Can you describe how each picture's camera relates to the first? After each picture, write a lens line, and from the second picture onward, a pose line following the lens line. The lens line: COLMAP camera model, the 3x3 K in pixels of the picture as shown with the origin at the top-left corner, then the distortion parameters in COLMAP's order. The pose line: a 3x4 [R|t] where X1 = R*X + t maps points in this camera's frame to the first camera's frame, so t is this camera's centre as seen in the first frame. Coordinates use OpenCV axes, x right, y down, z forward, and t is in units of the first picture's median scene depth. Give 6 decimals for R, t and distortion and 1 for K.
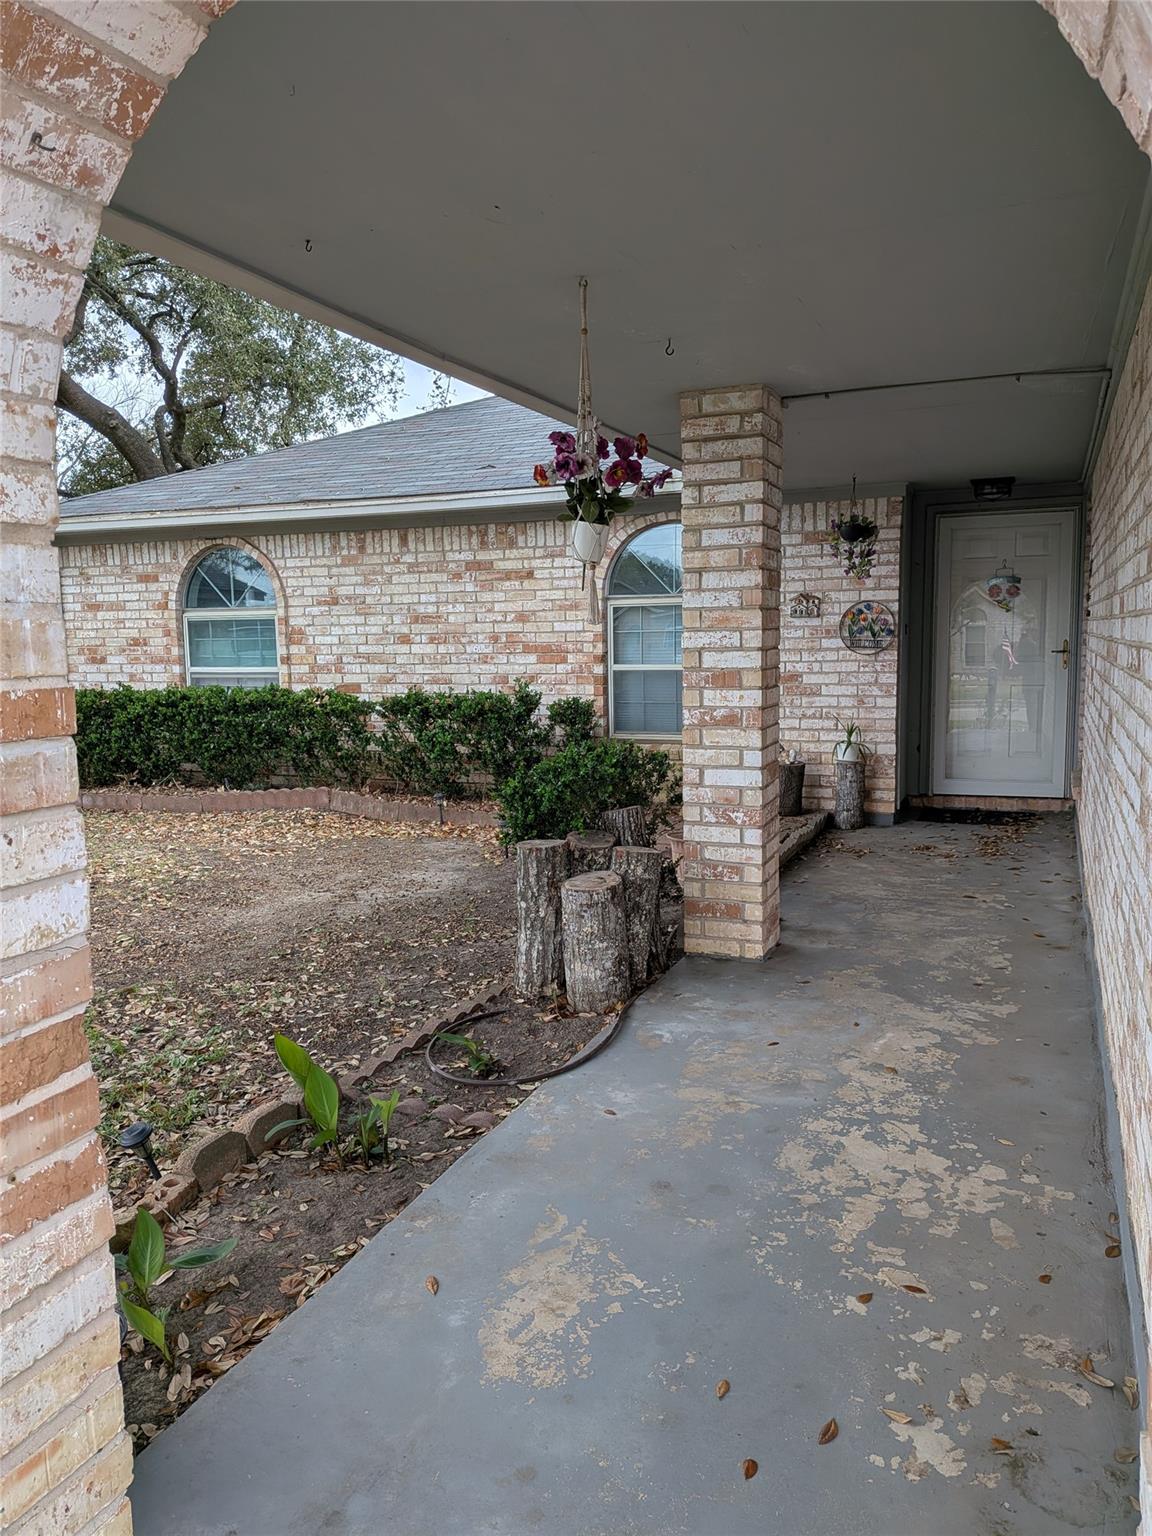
lens RADIAL K [[1115.7, 0, 582.0], [0, 1115.7, 761.0], [0, 0, 1]] dist [0.068678, -0.078781]
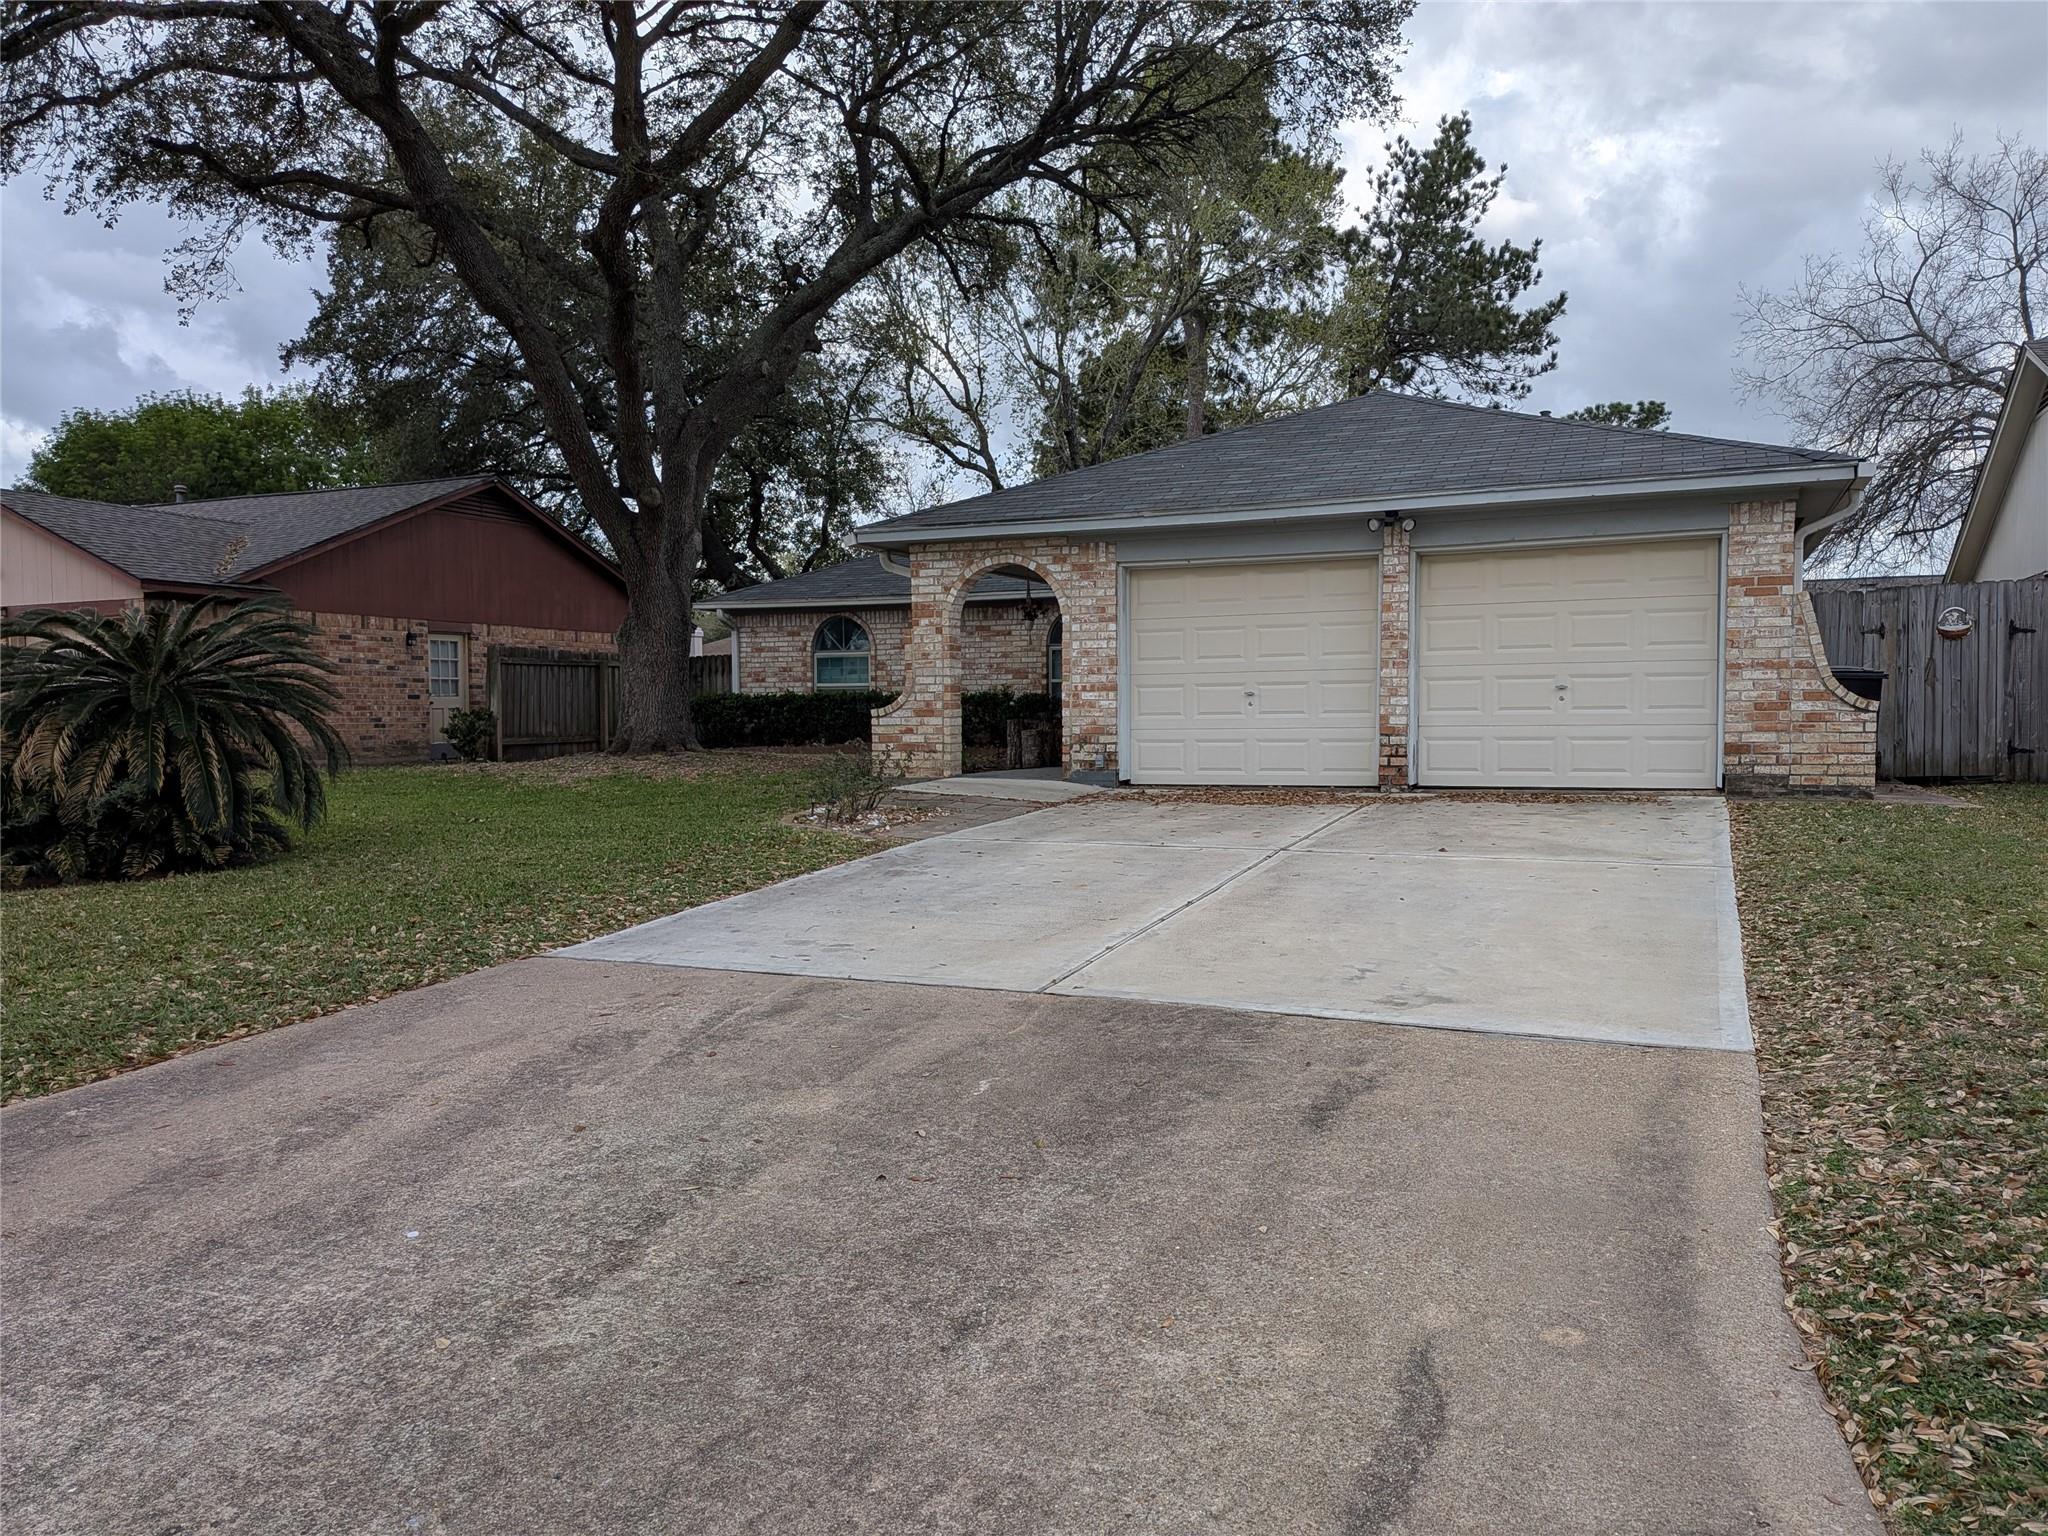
lens RADIAL K [[1487.6, 0, 1024.4], [0, 1487.6, 763.2], [0, 0, 1]] dist [0.068678, -0.078781]
pose [[0.999573, 0.013799, -0.025758, 0.090824], [-0.015841, 0.996601, -0.080839, 0.494408], [0.024555, 0.081213, 0.996394, -2.888106]]
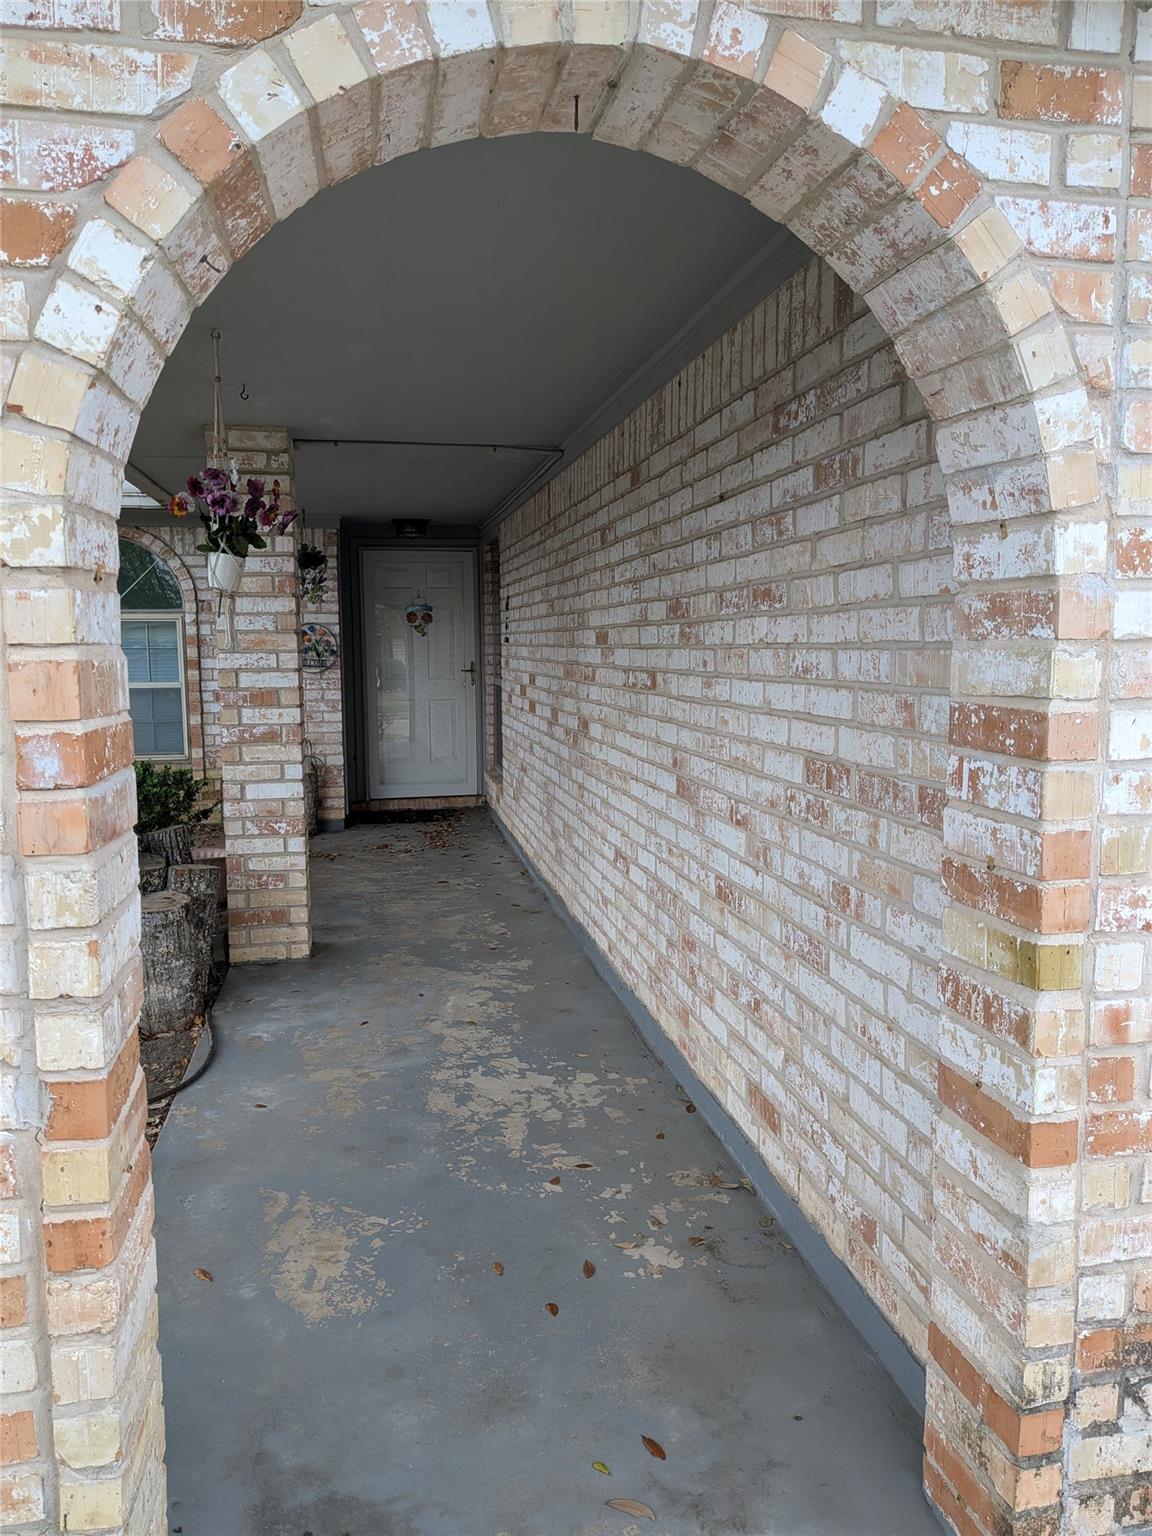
lens RADIAL K [[1115.7, 0, 553.9], [0, 1115.7, 752.6], [0, 0, 1]] dist [0.068678, -0.078781]
pose [[0.844625, -0.047470, 0.533250, -0.207281], [0.059282, 0.998229, -0.005036, -0.000075], [-0.532066, 0.035866, 0.845943, -0.045252]]
